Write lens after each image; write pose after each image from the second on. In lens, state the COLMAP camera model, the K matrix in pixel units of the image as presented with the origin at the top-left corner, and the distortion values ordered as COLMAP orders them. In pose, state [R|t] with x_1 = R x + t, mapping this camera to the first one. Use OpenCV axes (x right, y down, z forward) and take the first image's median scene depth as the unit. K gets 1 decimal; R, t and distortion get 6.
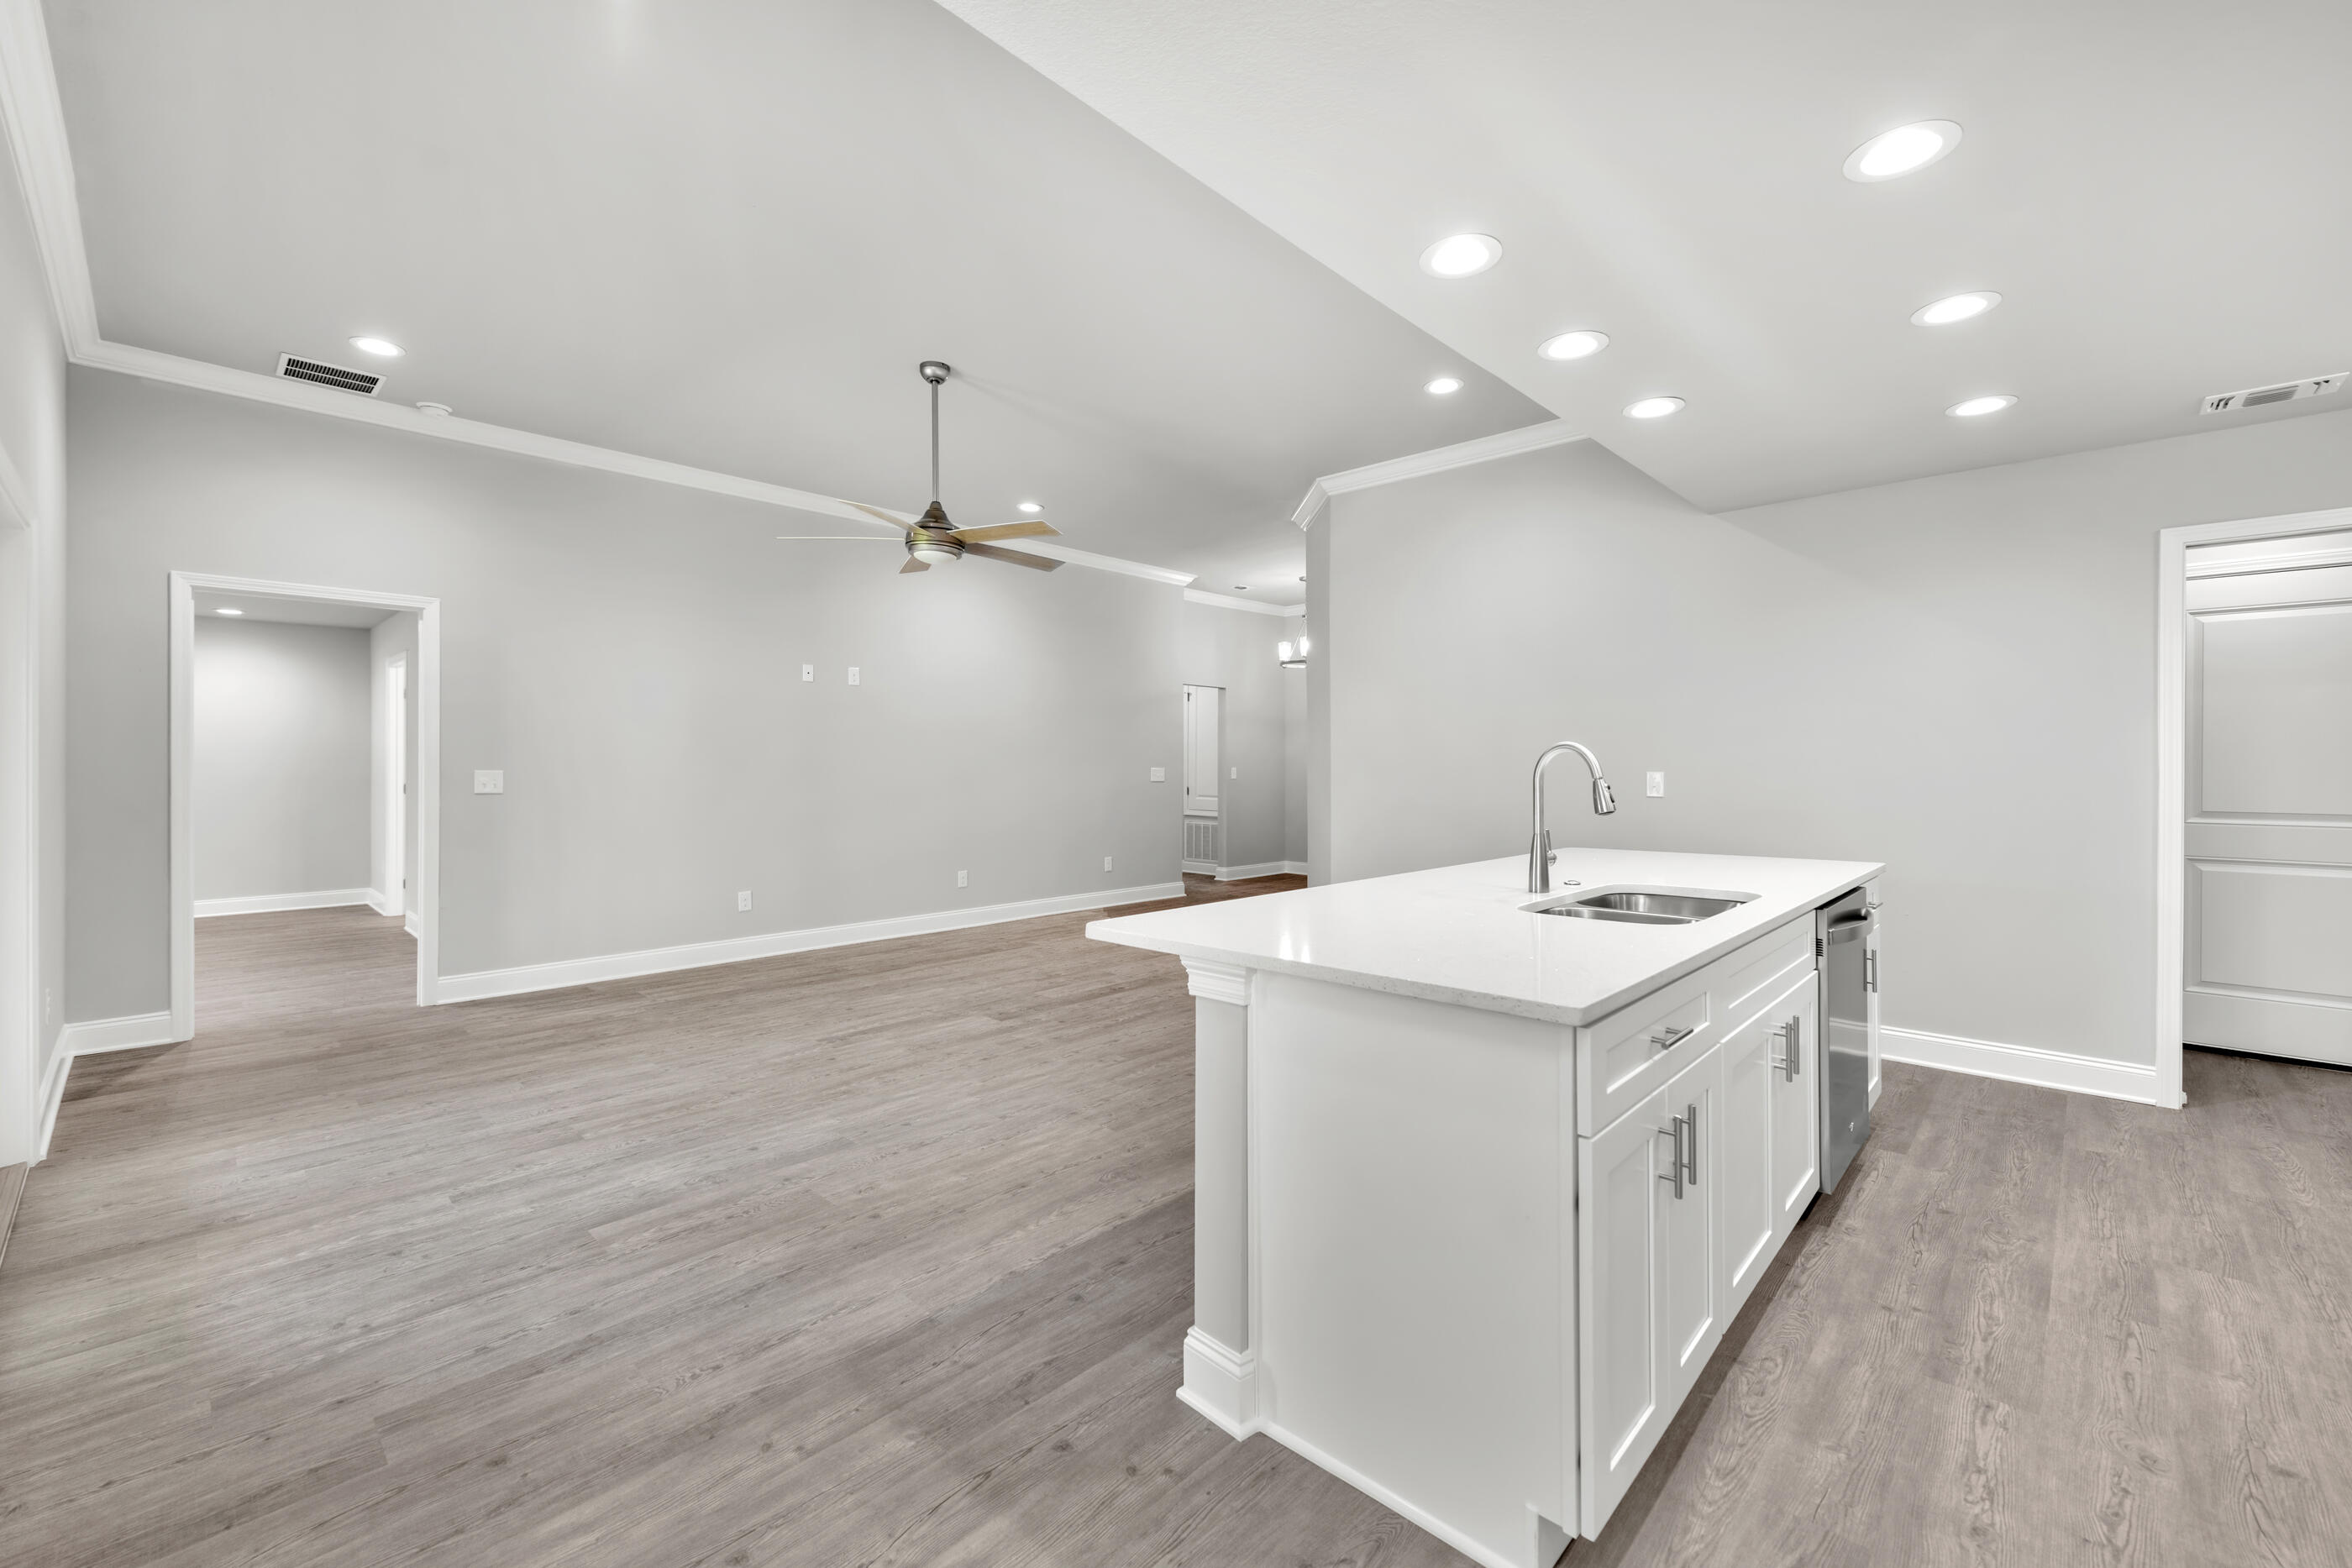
lens RADIAL K [[951.3, 0, 1215.4], [0, 951.3, 771.3], [0, 0, 1]] dist [0.020153, -0.002551]
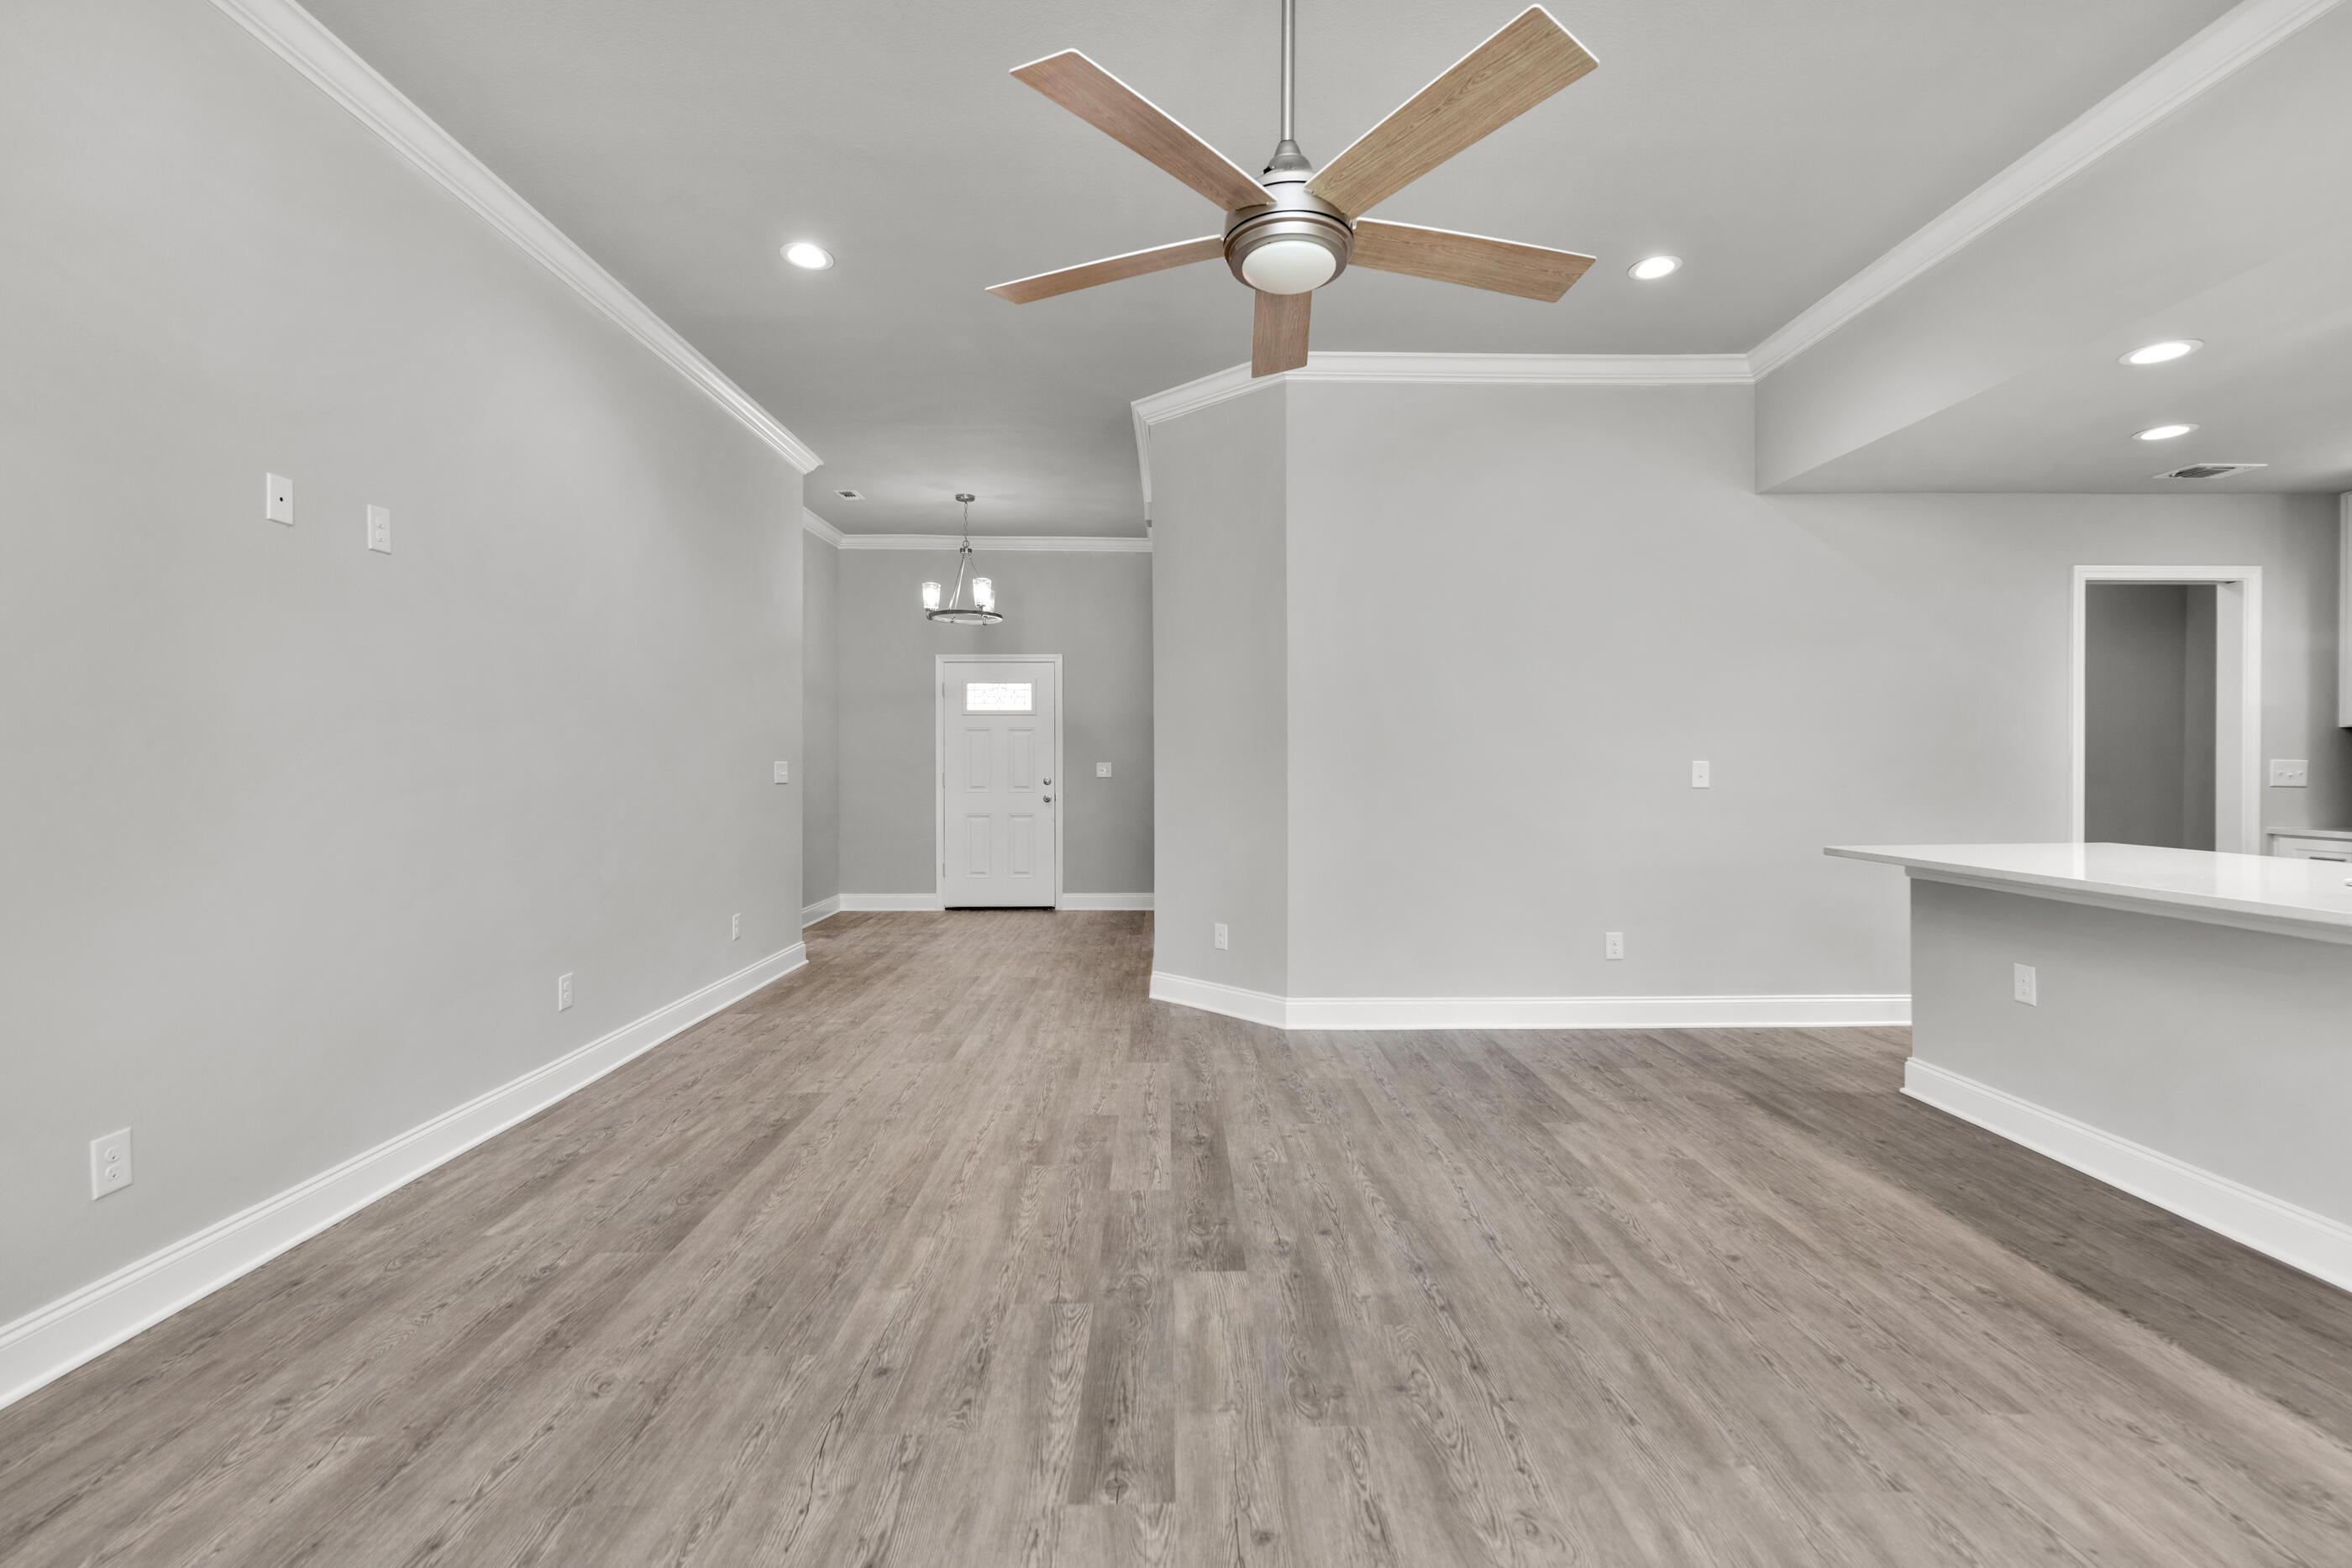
lens RADIAL K [[1010.6, 0, 1218.0], [0, 1010.6, 760.1], [0, 0, 1]] dist [0.017103, -0.003810]
pose [[0.728239, -0.003364, 0.685315, -1.071373], [0.009420, 0.999943, -0.005102, 0.003138], [-0.685258, 0.010171, 0.728229, 1.132304]]
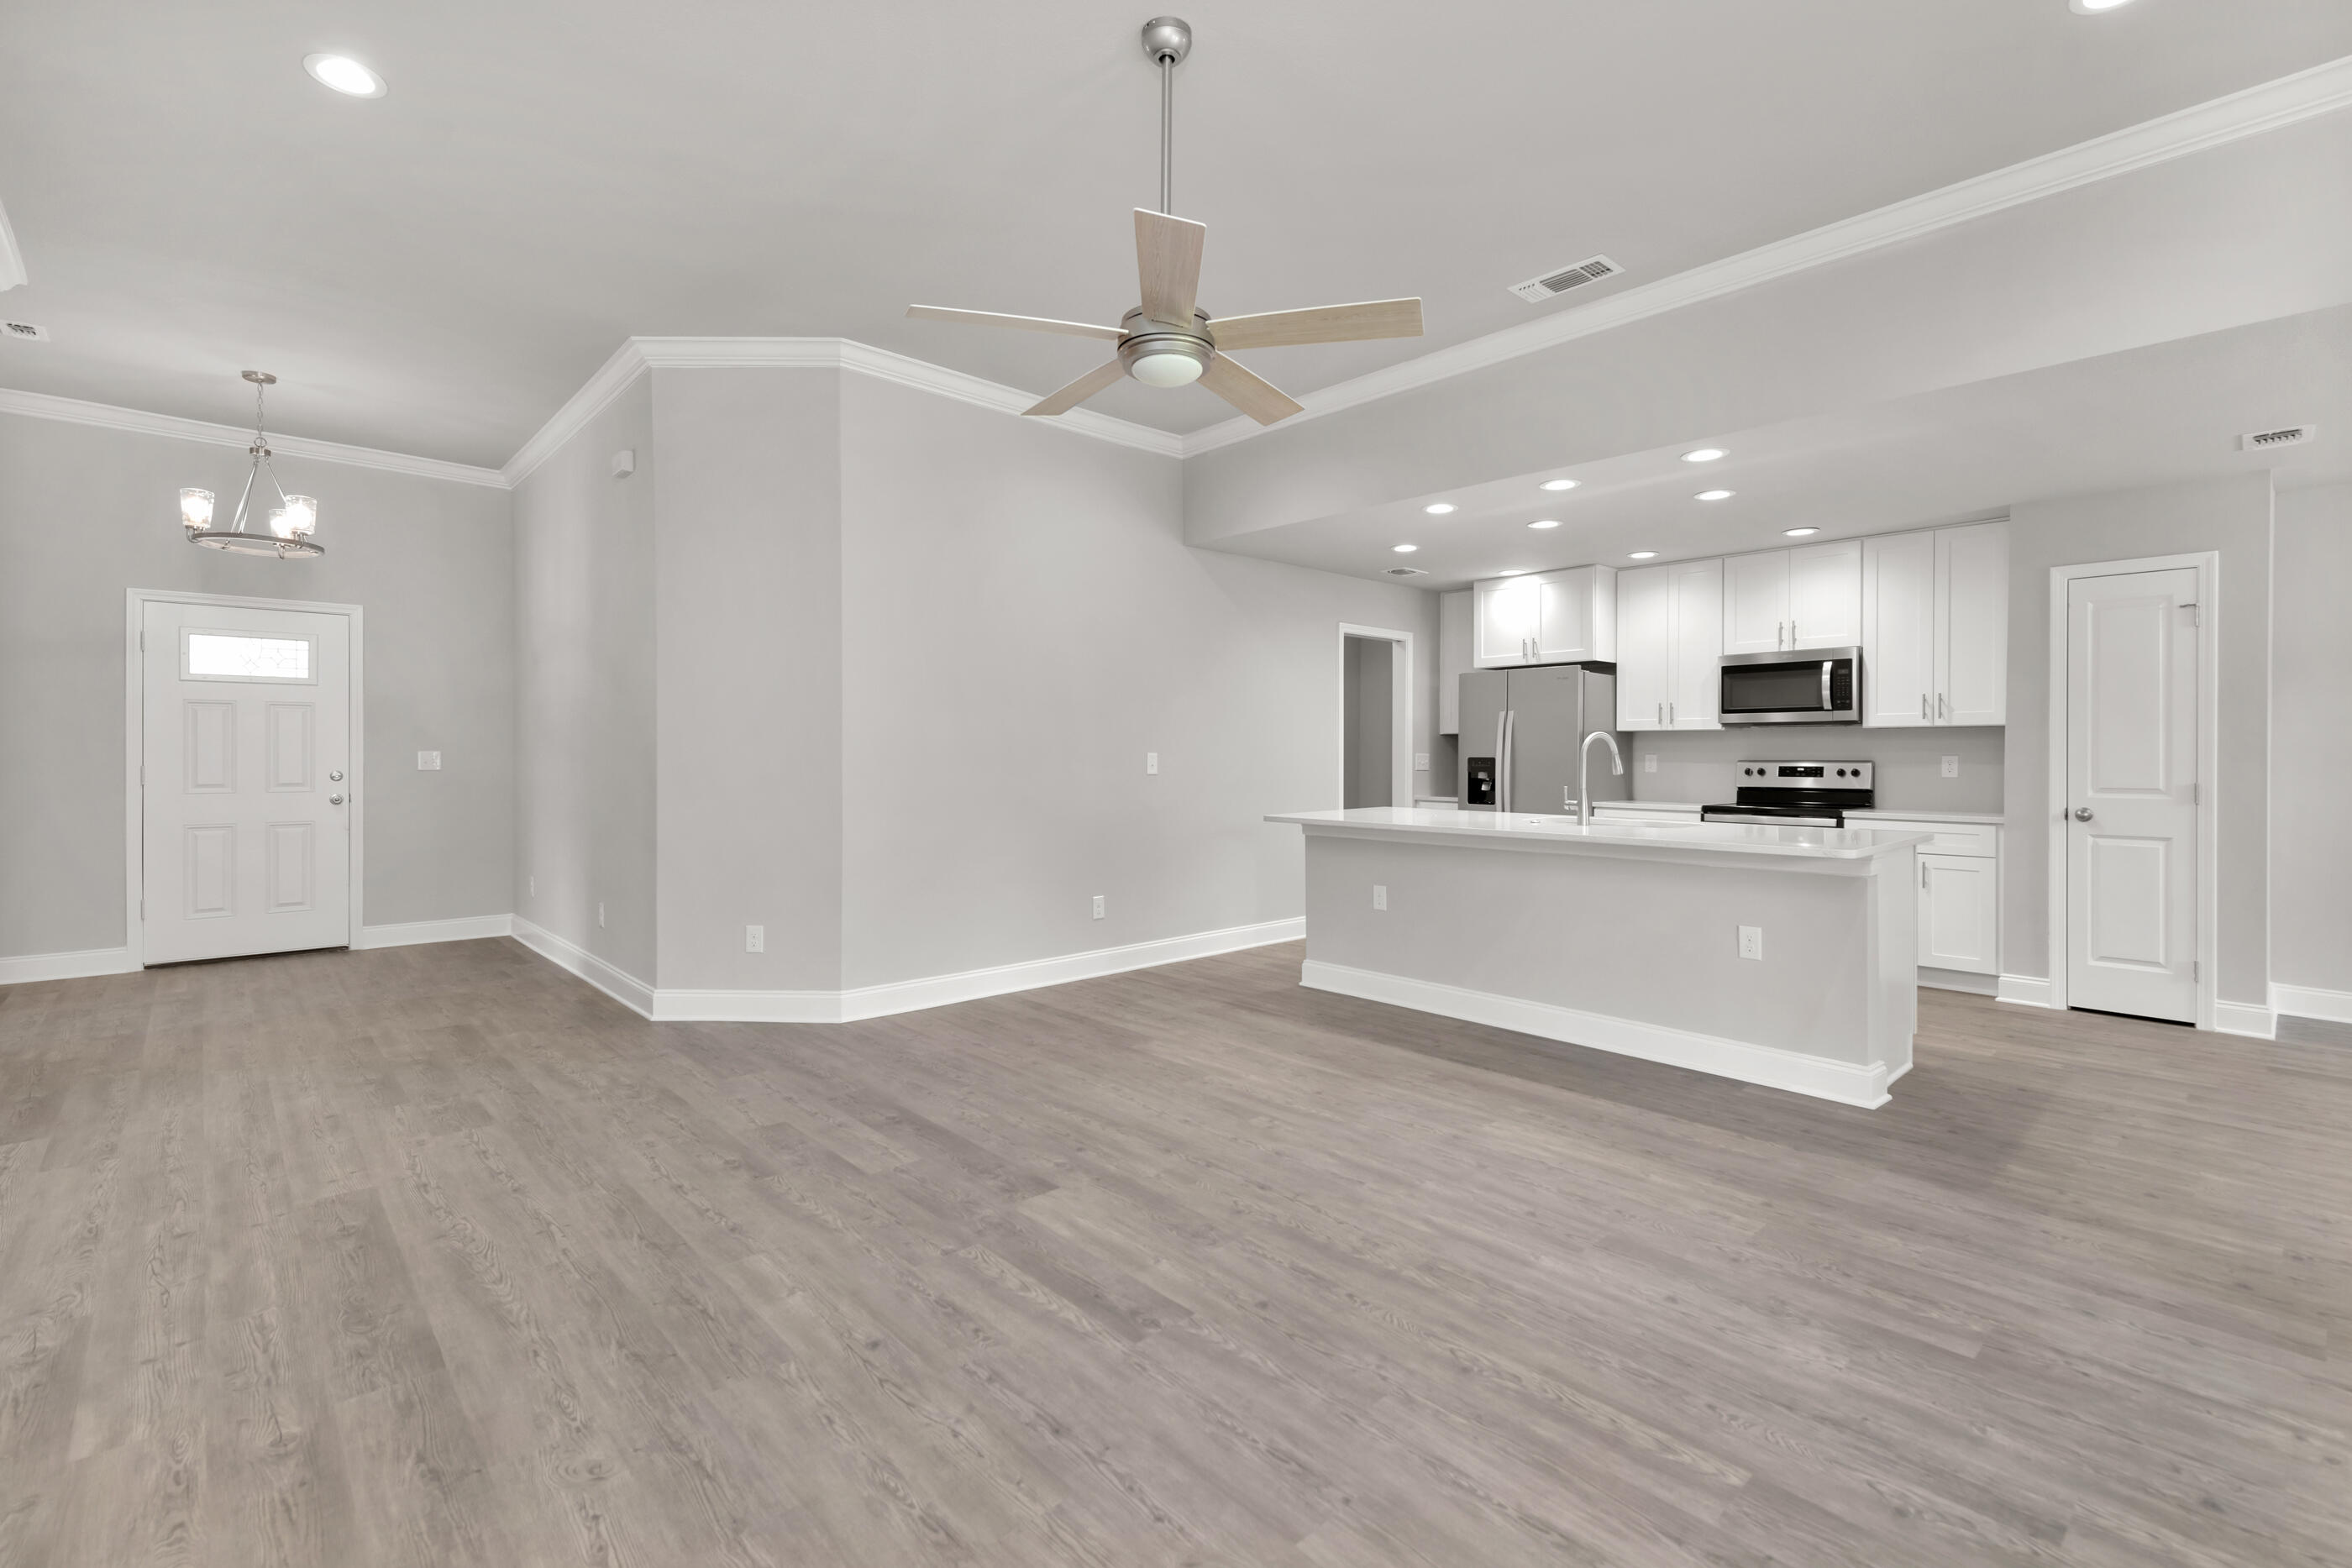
lens RADIAL K [[1010.6, 0, 1259.8], [0, 1010.6, 765.0], [0, 0, 1]] dist [0.017103, -0.003810]
pose [[0.071500, -0.015997, 0.997312, -1.486680], [0.003137, 0.999870, 0.015813, -0.007719], [-0.997436, 0.001998, 0.071541, 1.499774]]
